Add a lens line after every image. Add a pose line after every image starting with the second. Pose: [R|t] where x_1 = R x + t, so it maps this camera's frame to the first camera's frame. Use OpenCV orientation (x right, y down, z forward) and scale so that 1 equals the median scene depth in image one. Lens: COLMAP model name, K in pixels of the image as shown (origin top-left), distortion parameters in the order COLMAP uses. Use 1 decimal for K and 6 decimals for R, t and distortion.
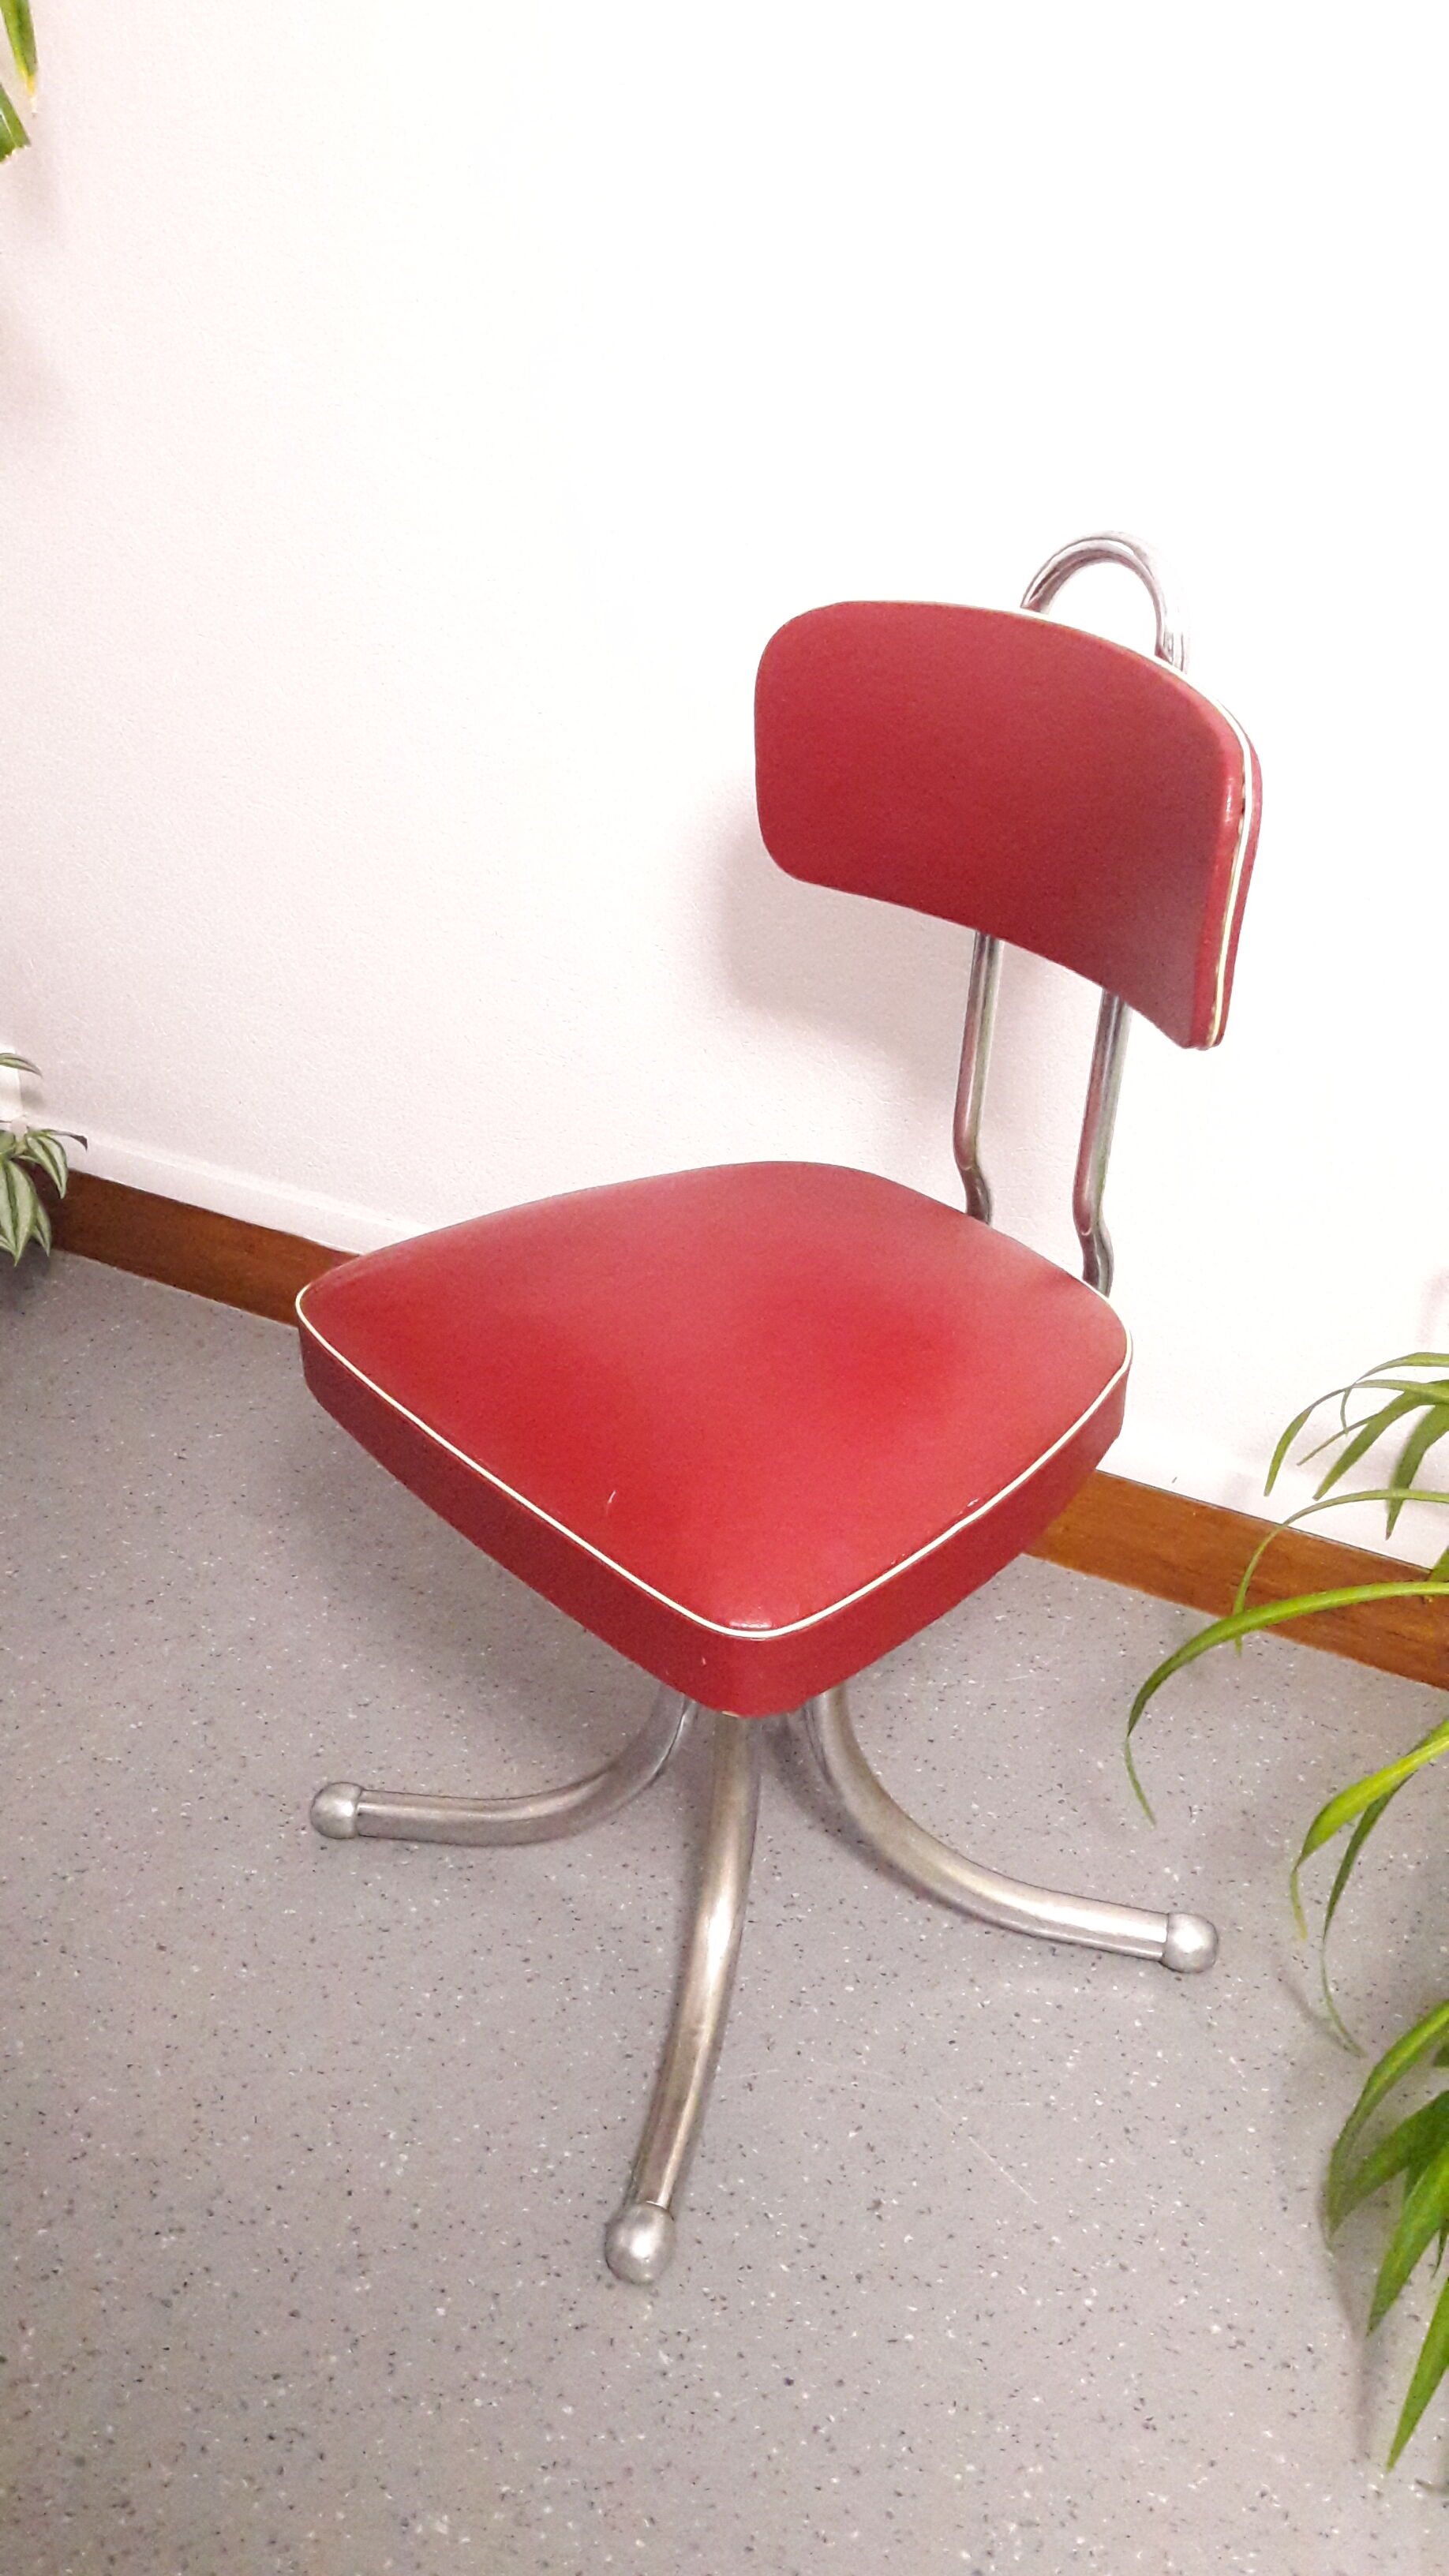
lens RADIAL K [[2218.2, 0, 724.5], [0, 2218.2, 1288.0], [0, 0, 1]] dist [0.020407, -0.064657]
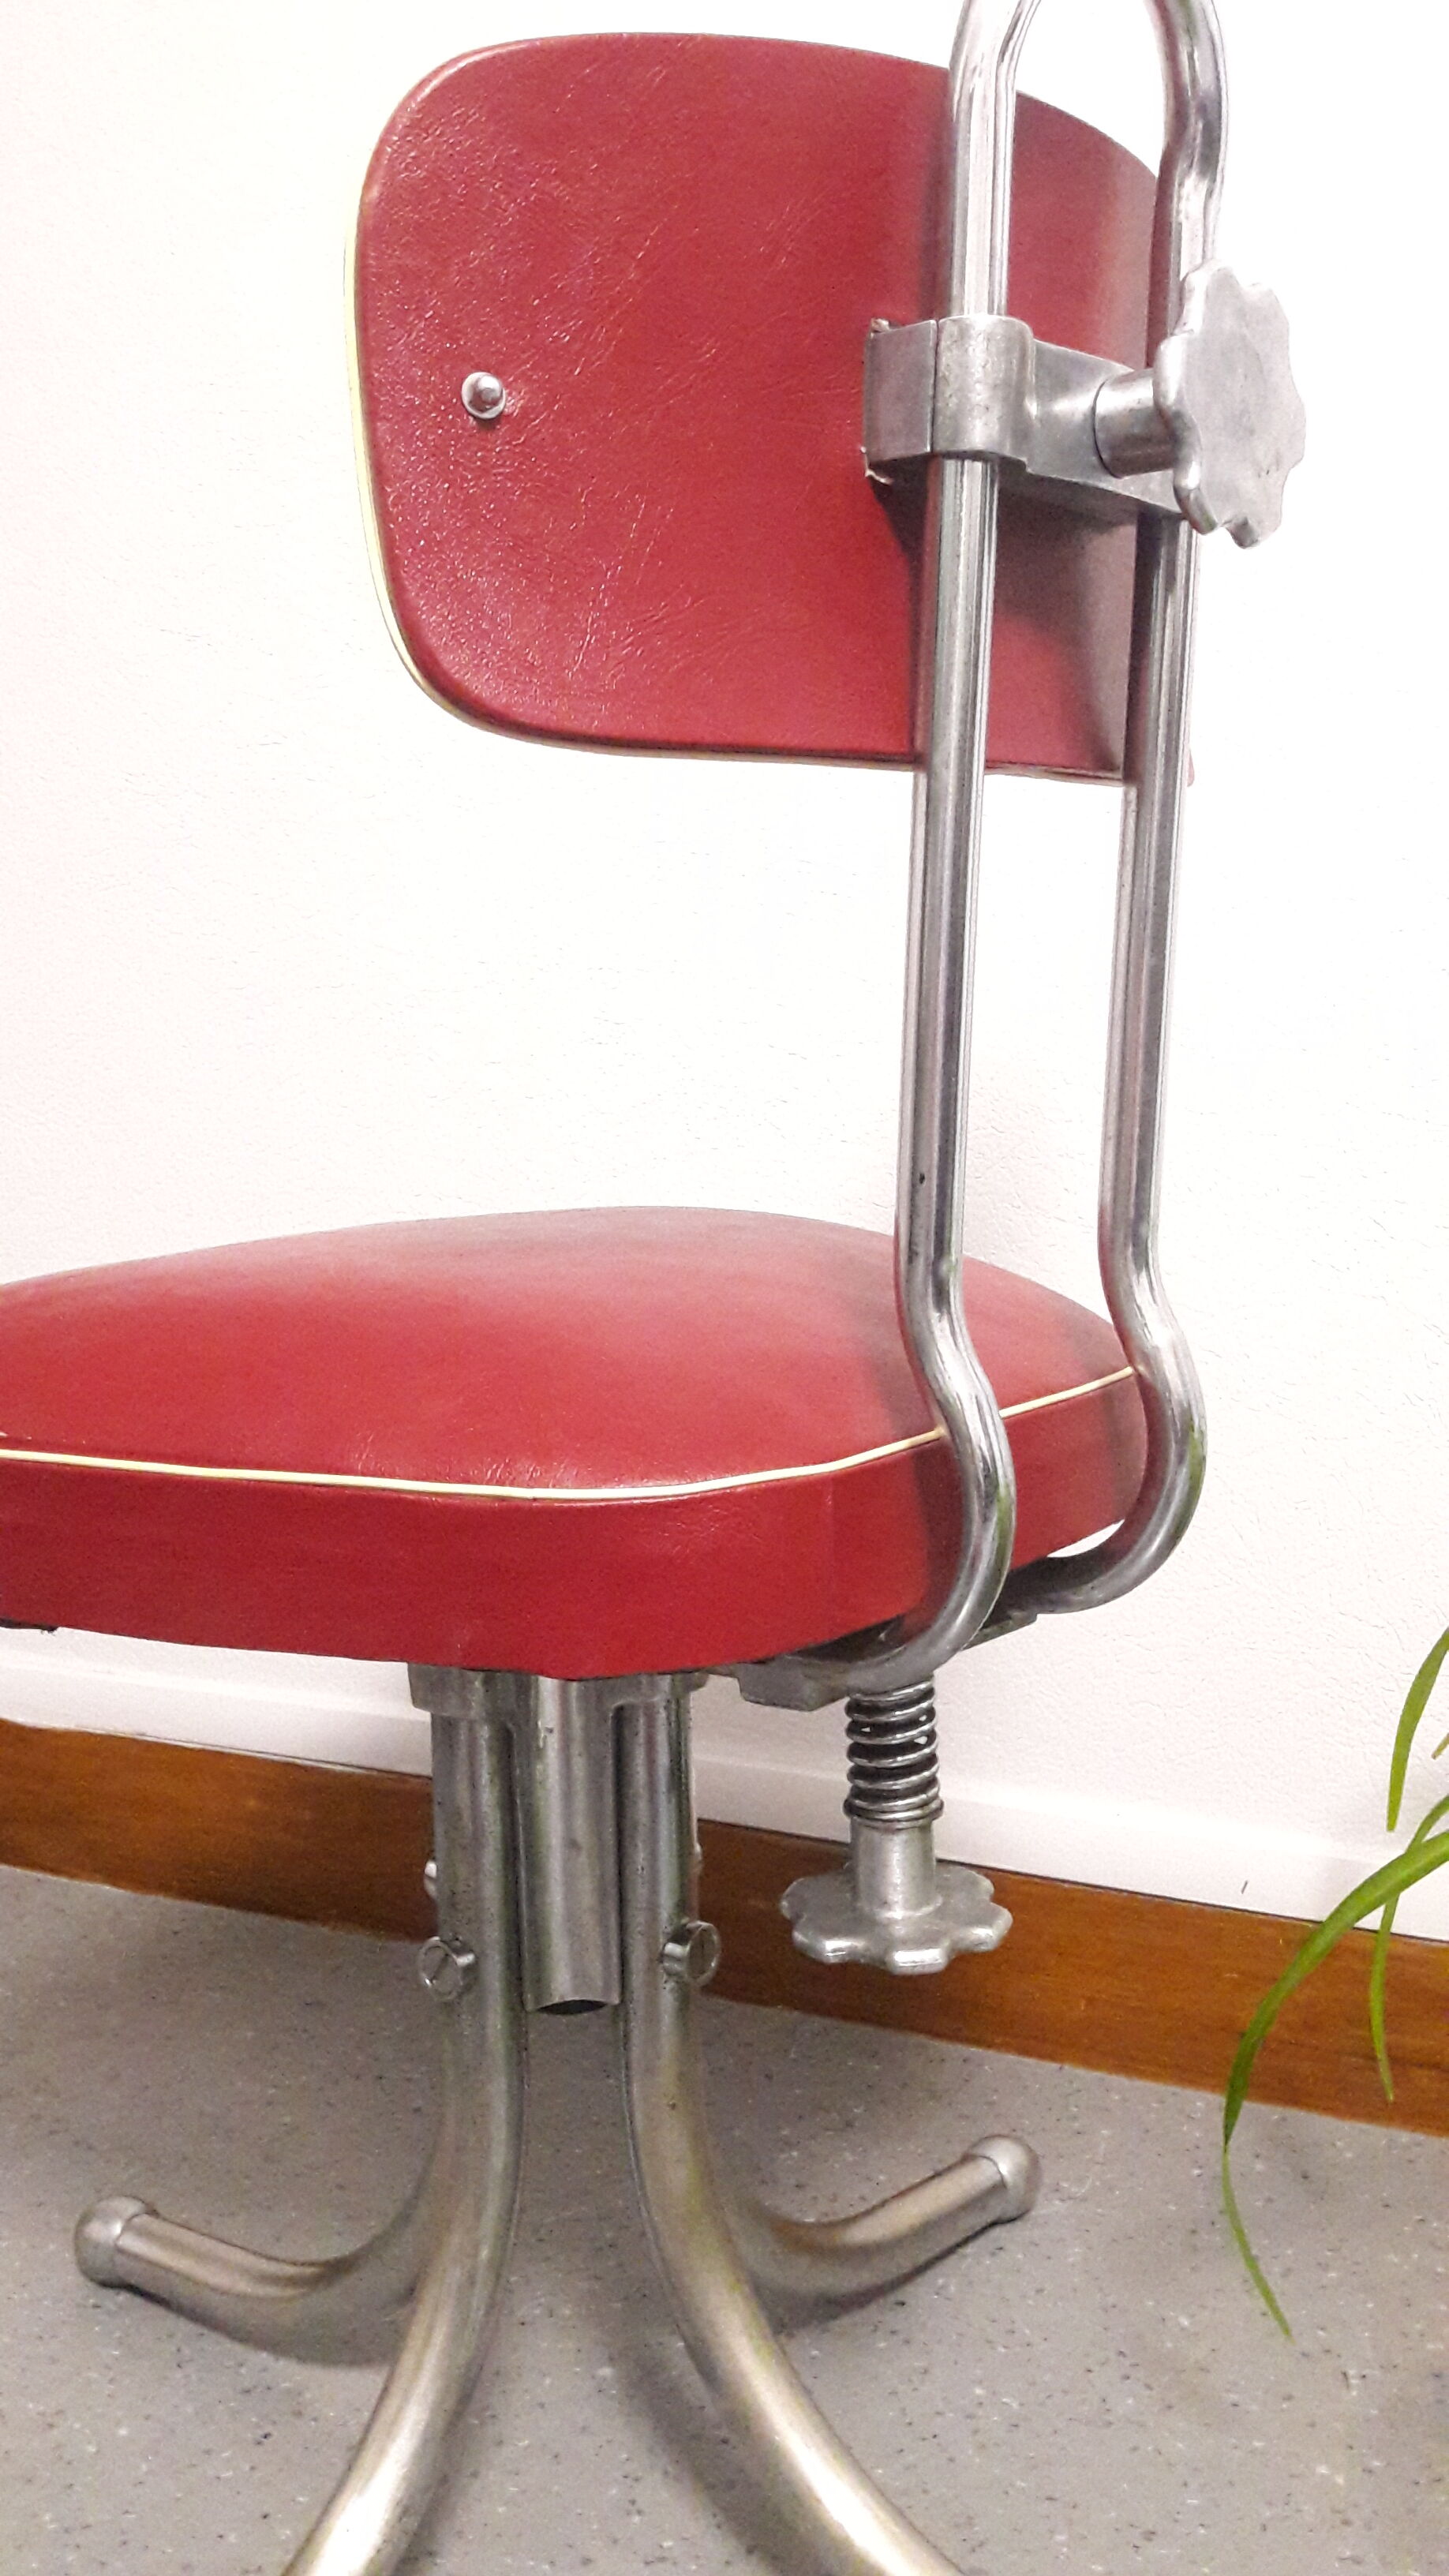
lens RADIAL K [[2307.2, 0, 744.8], [0, 2307.2, 1292.6], [0, 0, 1]] dist [-0.069687, 0.082577]
pose [[0.998693, -0.036065, 0.036215, 0.047132], [0.047640, 0.913492, -0.404058, 0.245750], [-0.018510, 0.405255, 0.914016, 0.396964]]
